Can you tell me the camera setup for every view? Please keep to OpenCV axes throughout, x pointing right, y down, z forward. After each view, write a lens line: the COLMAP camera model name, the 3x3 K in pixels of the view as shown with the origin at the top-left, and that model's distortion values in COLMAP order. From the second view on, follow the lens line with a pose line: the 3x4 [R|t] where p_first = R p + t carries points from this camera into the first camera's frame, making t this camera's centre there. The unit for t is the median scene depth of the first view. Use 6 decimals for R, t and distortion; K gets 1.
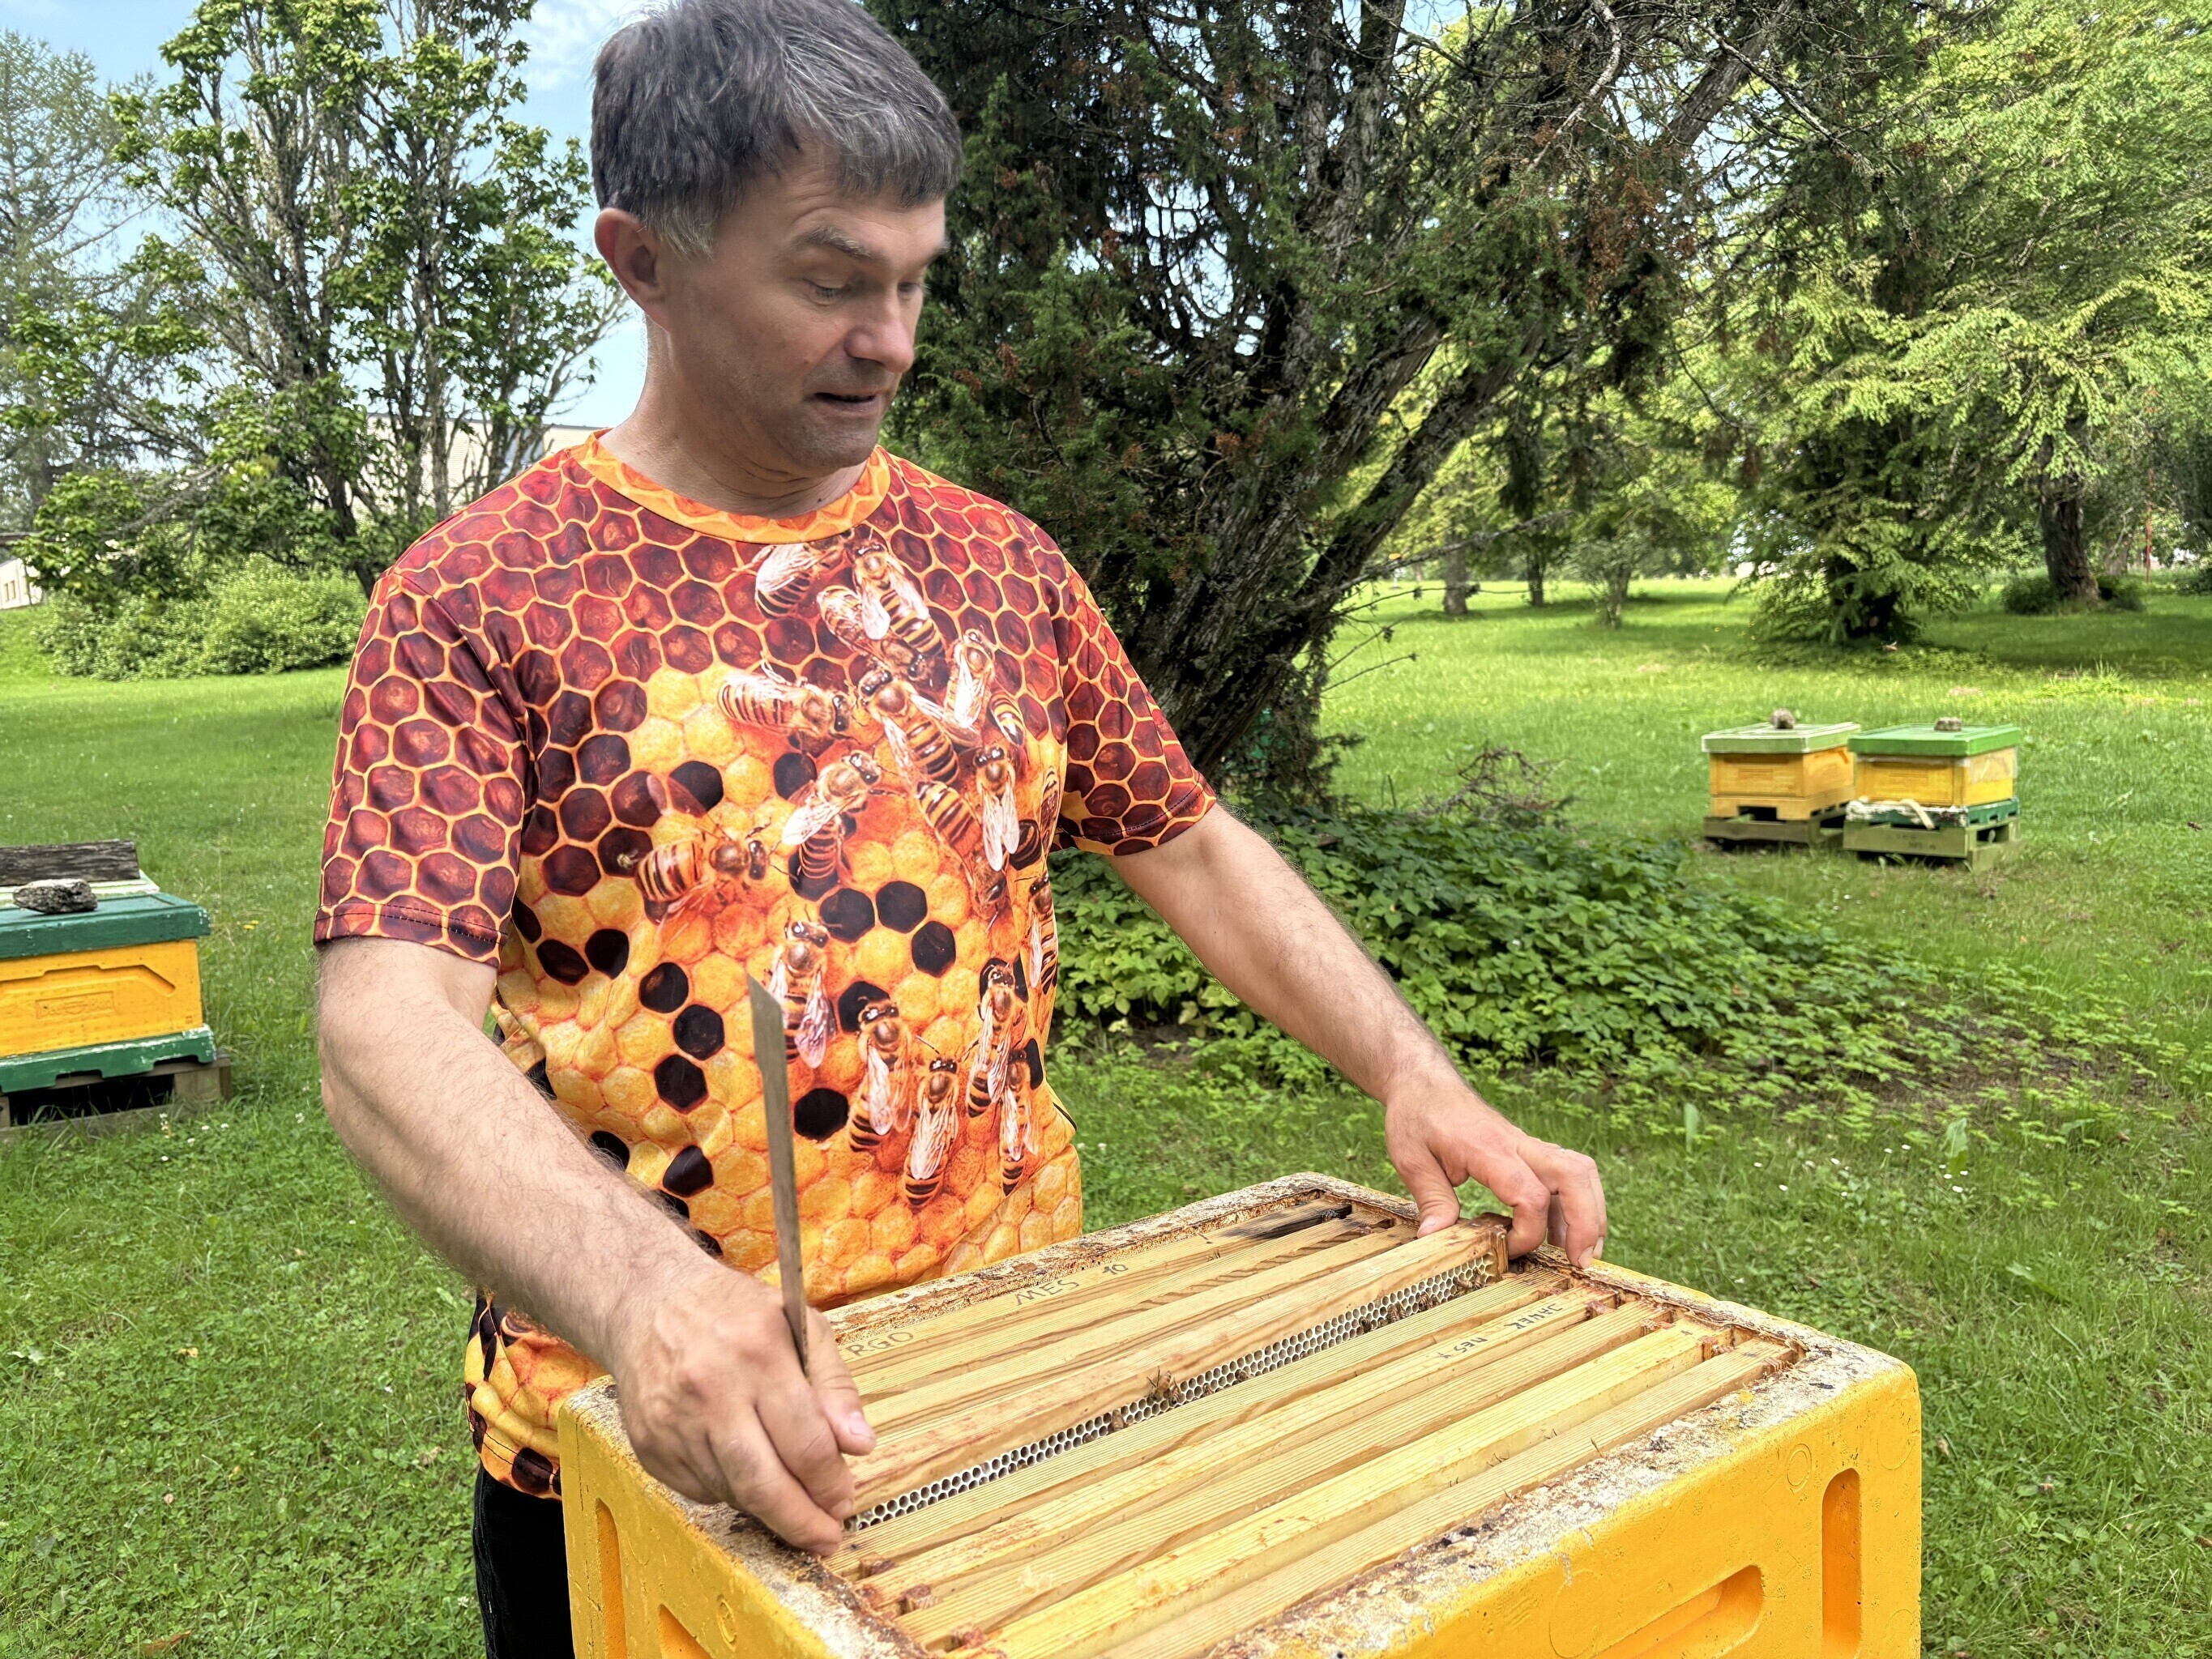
lens RADIAL K [[1670.7, 0, 1128.4], [0, 1670.7, 839.3], [0, 0, 1]] dist [0.023301, -0.006923]
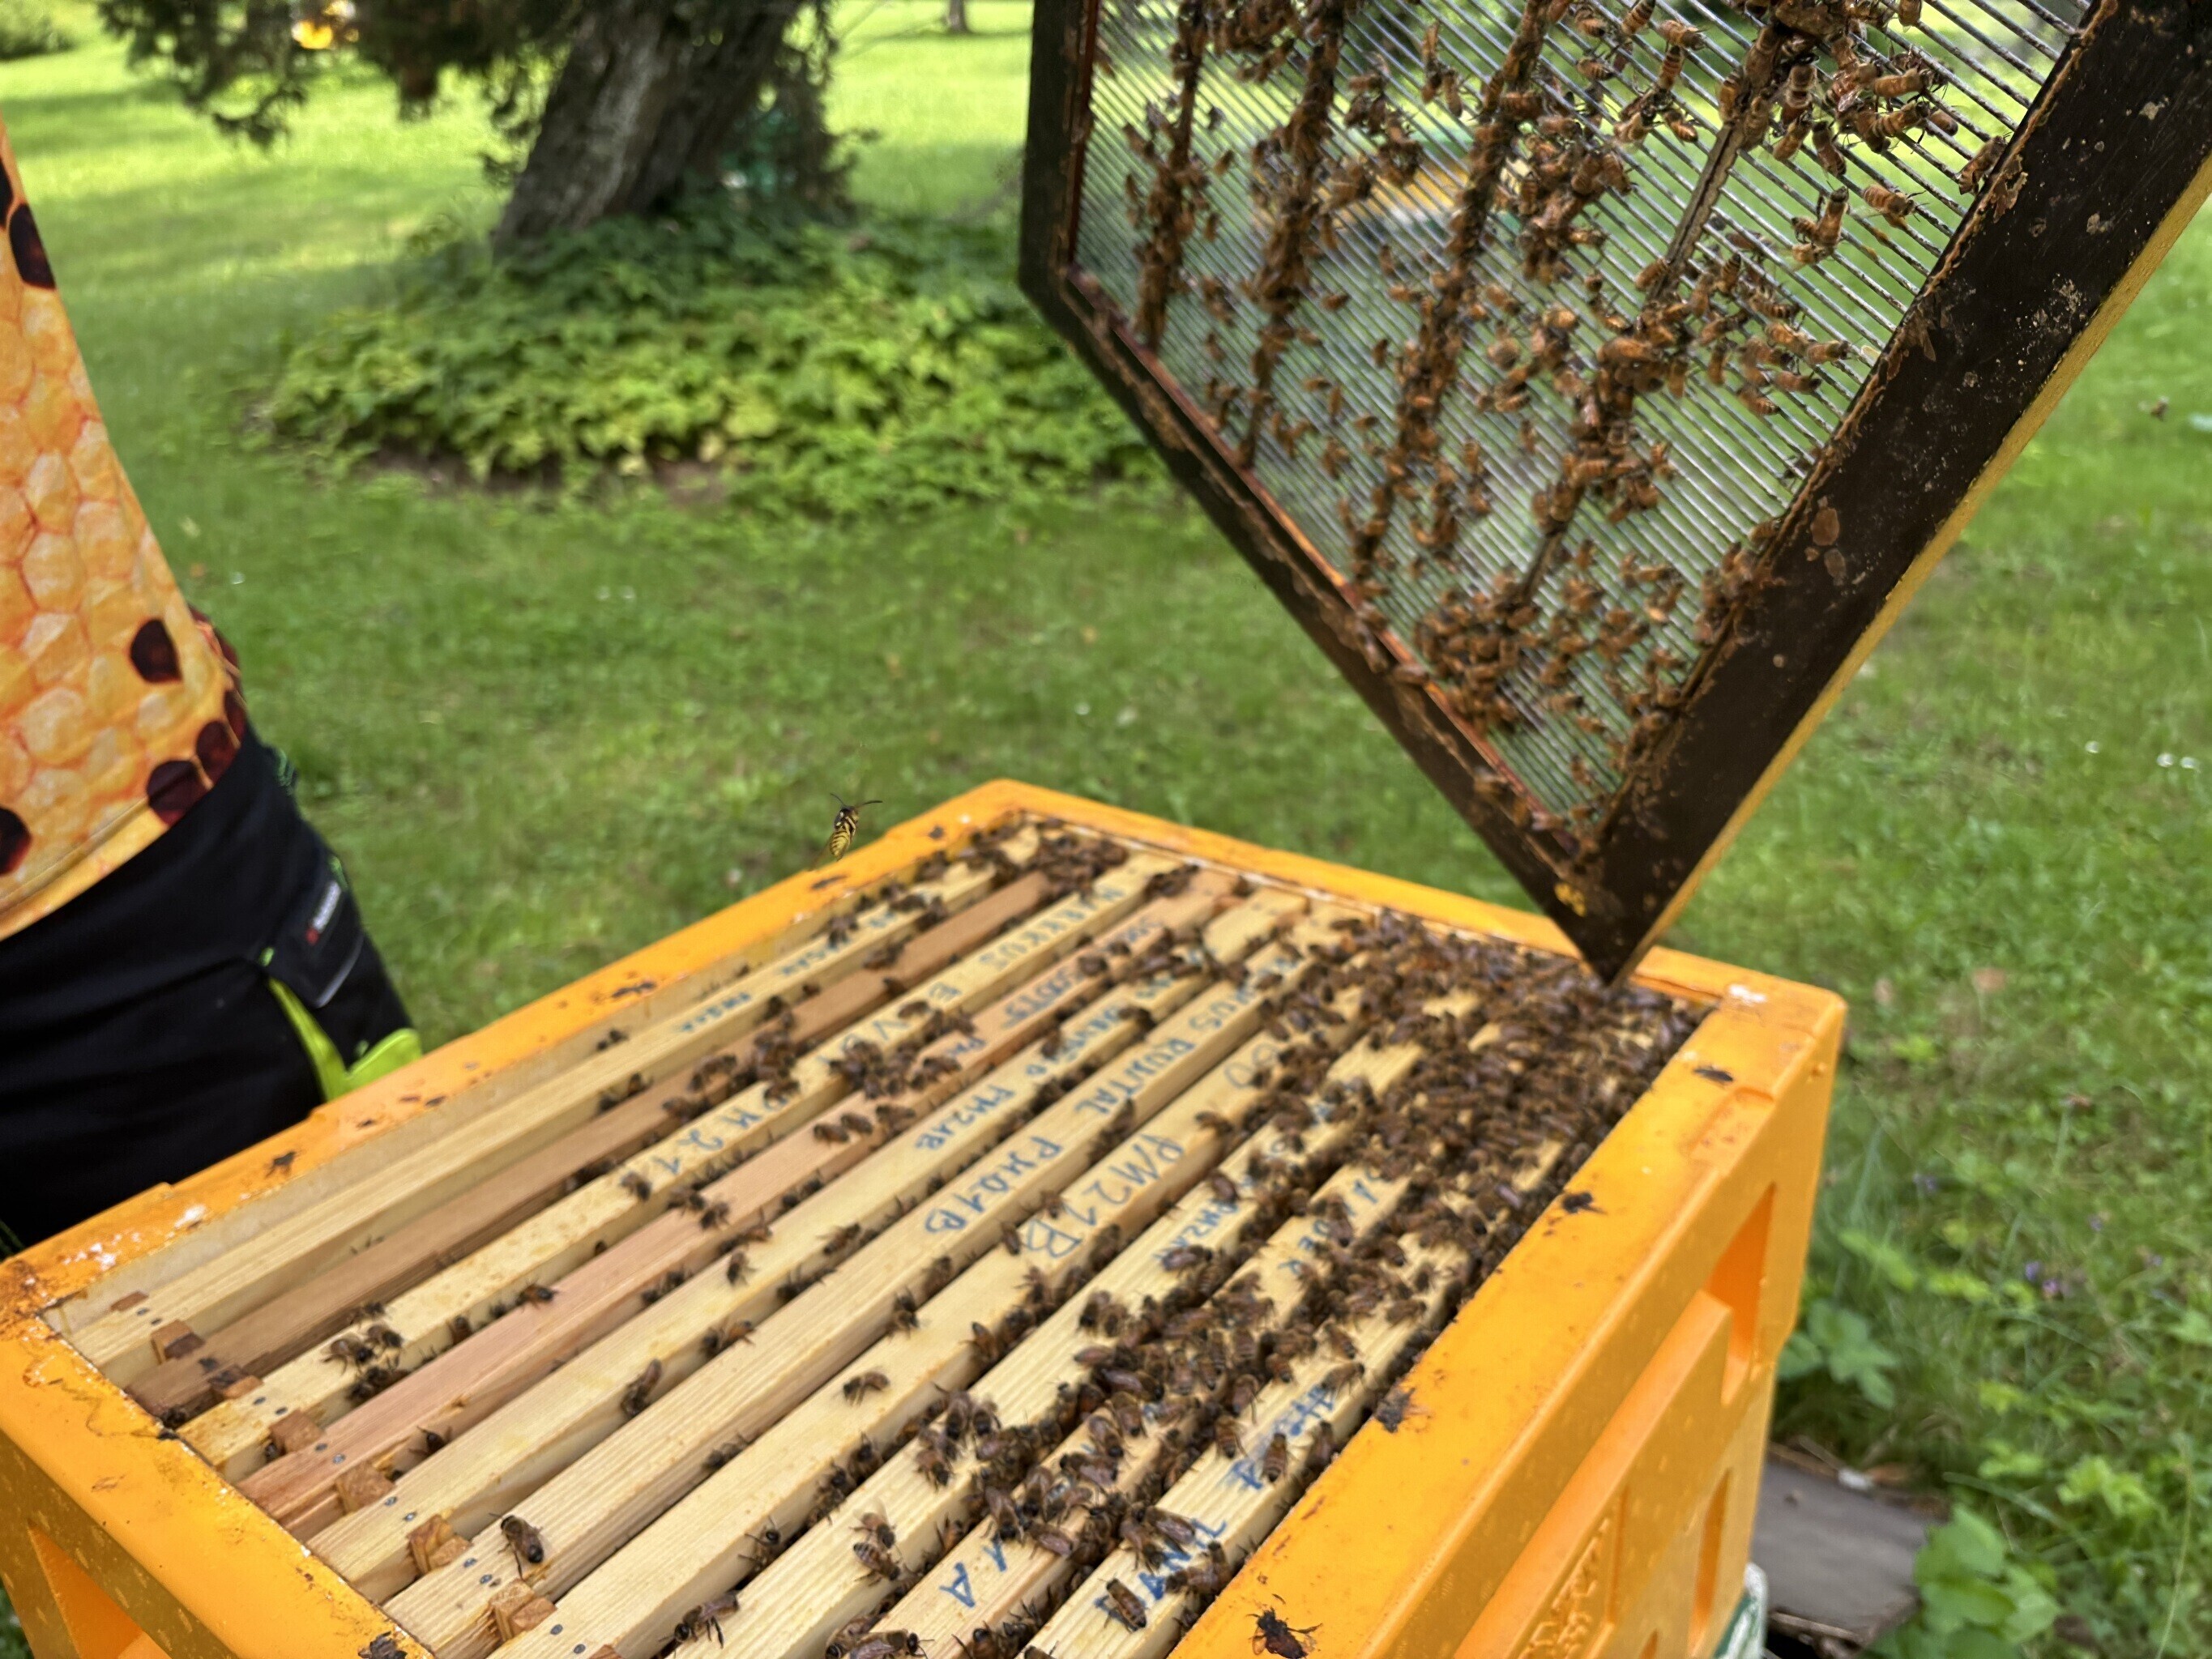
lens RADIAL K [[1697.6, 0, 1107.9], [0, 1697.6, 840.5], [0, 0, 1]] dist [0.009569, 0.006344]
pose [[0.962822, -0.104388, 0.249154, -0.008293], [0.025257, 0.953068, 0.301702, 0.038304], [-0.268955, -0.284192, 0.920271, 0.074491]]
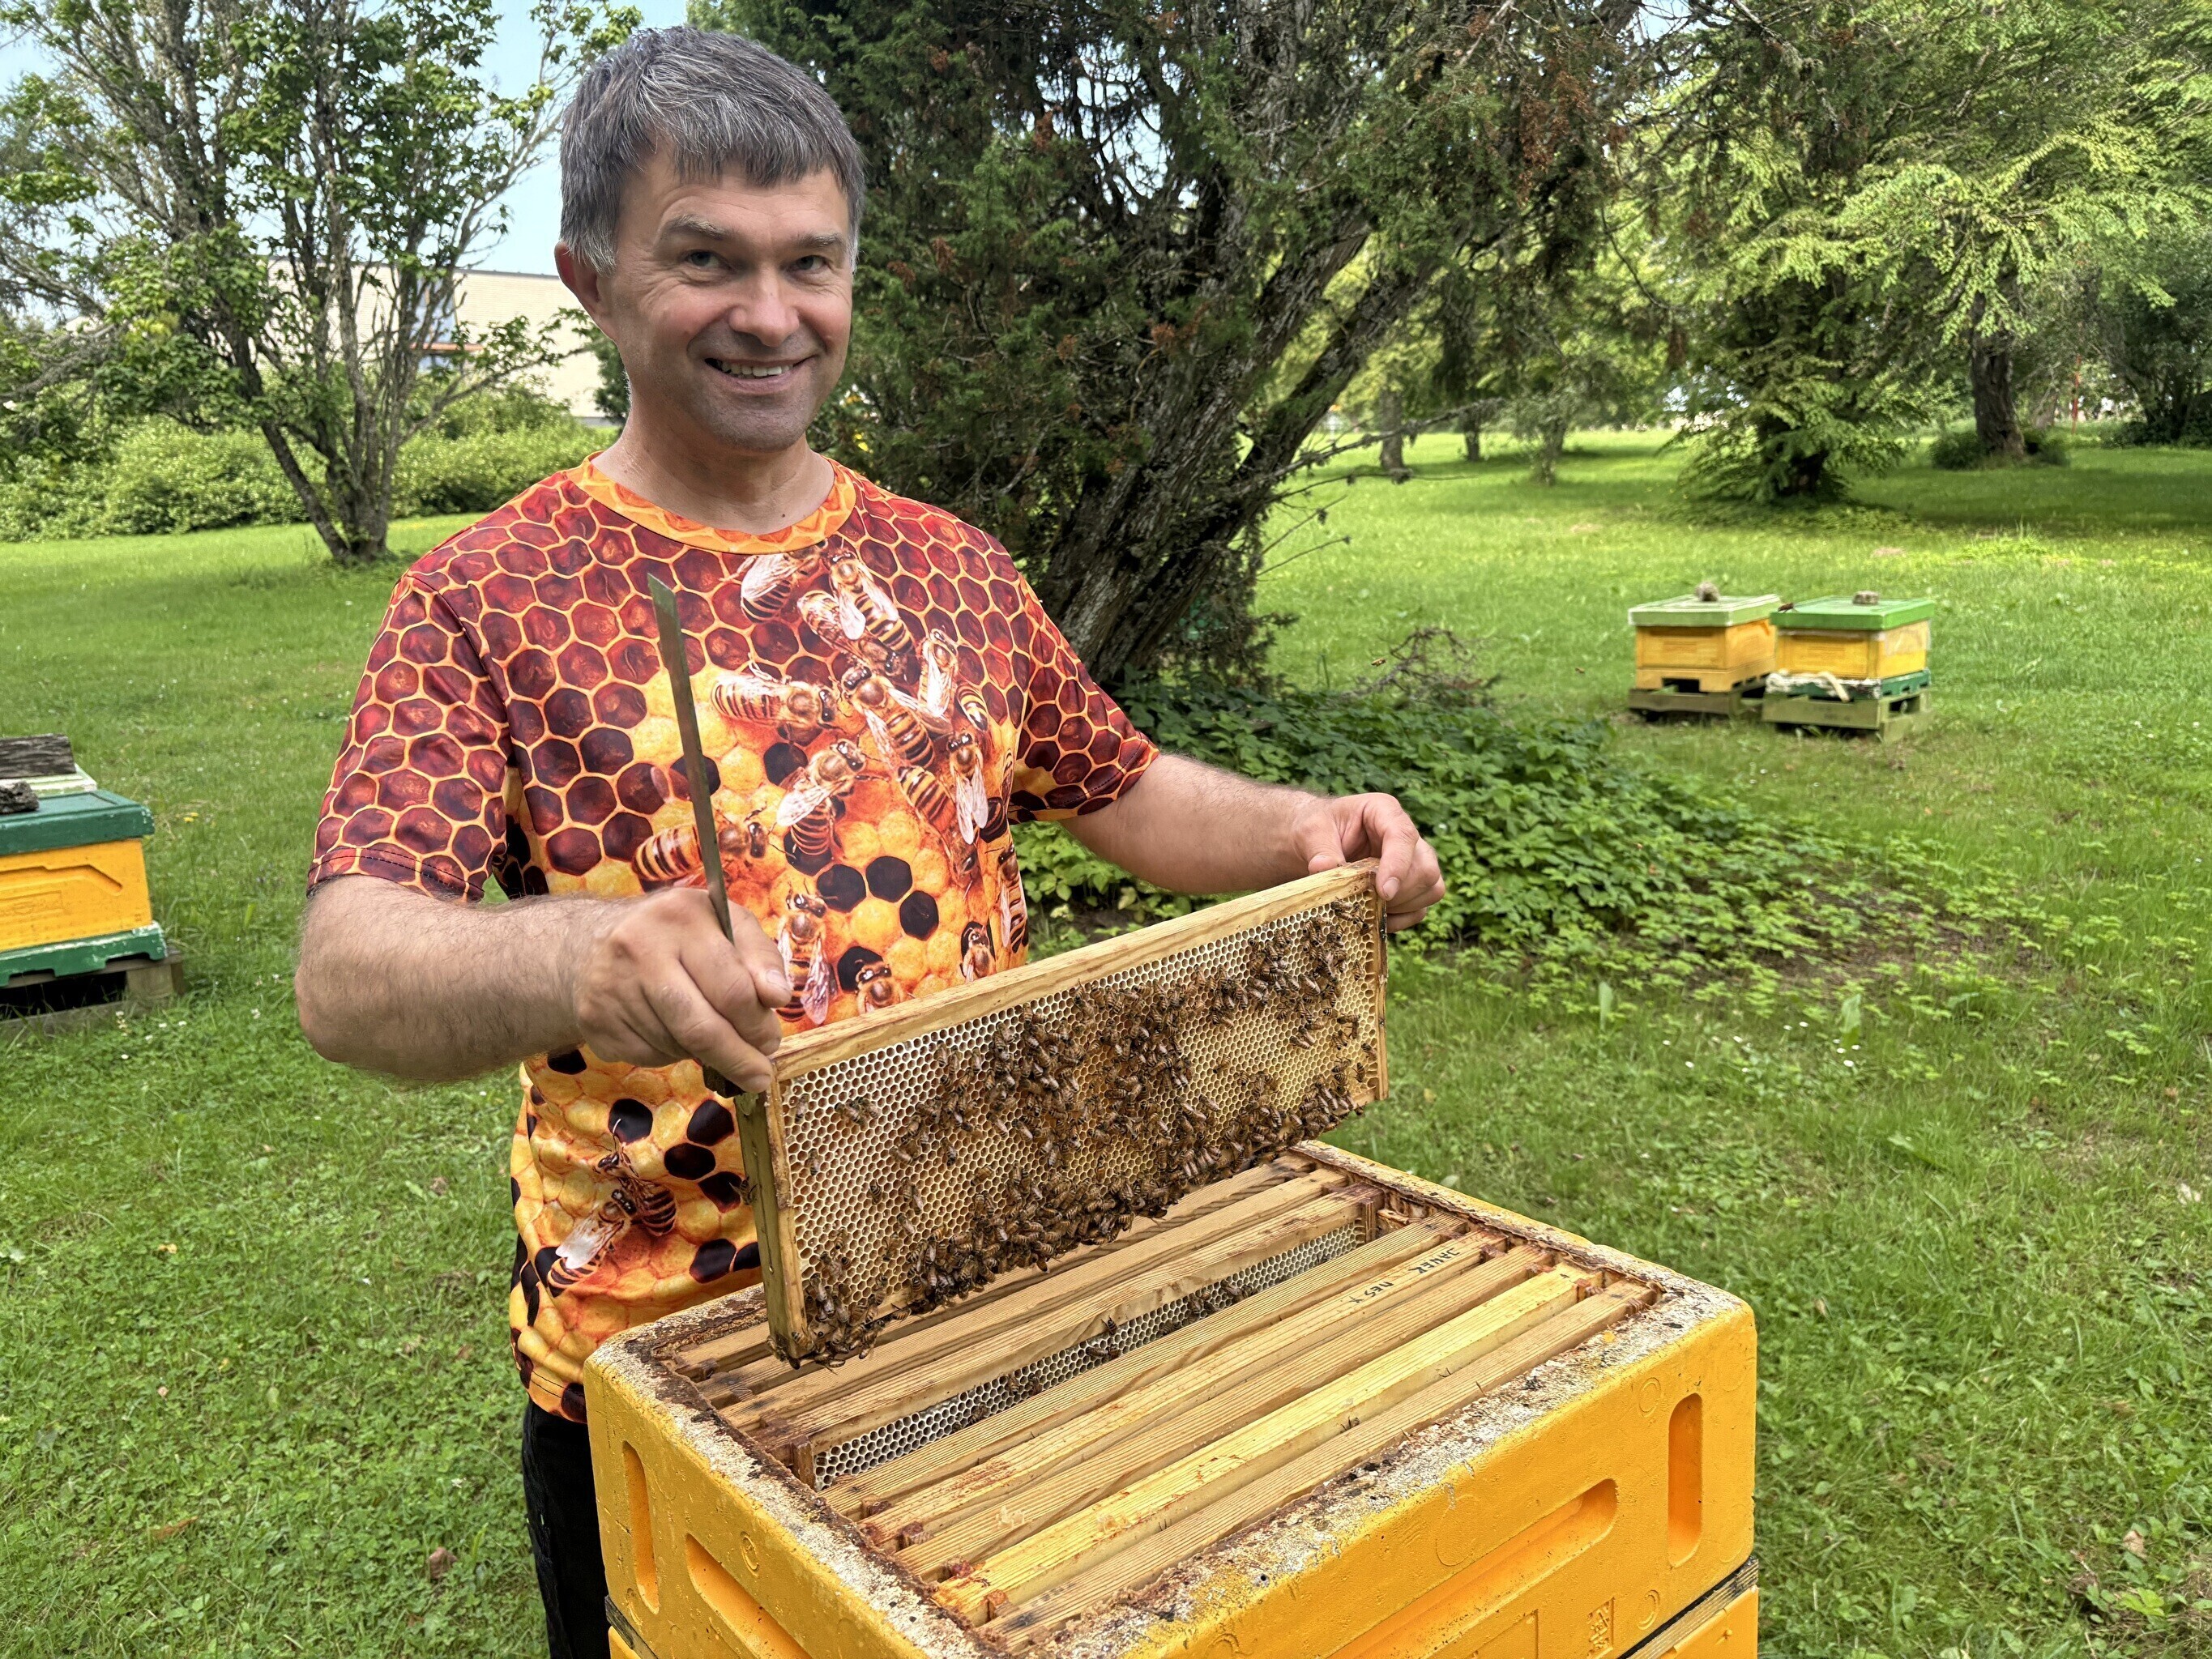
lens RADIAL K [[1671.3, 0, 1126.8], [0, 1671.3, 834.4], [0, 0, 1]] dist [0.017495, 0.005235]
pose [[0.999279, -0.010194, 0.036586, -0.001649], [0.007131, 0.996531, 0.082911, -0.020494], [-0.037304, -0.082590, 0.995885, -0.022162]]
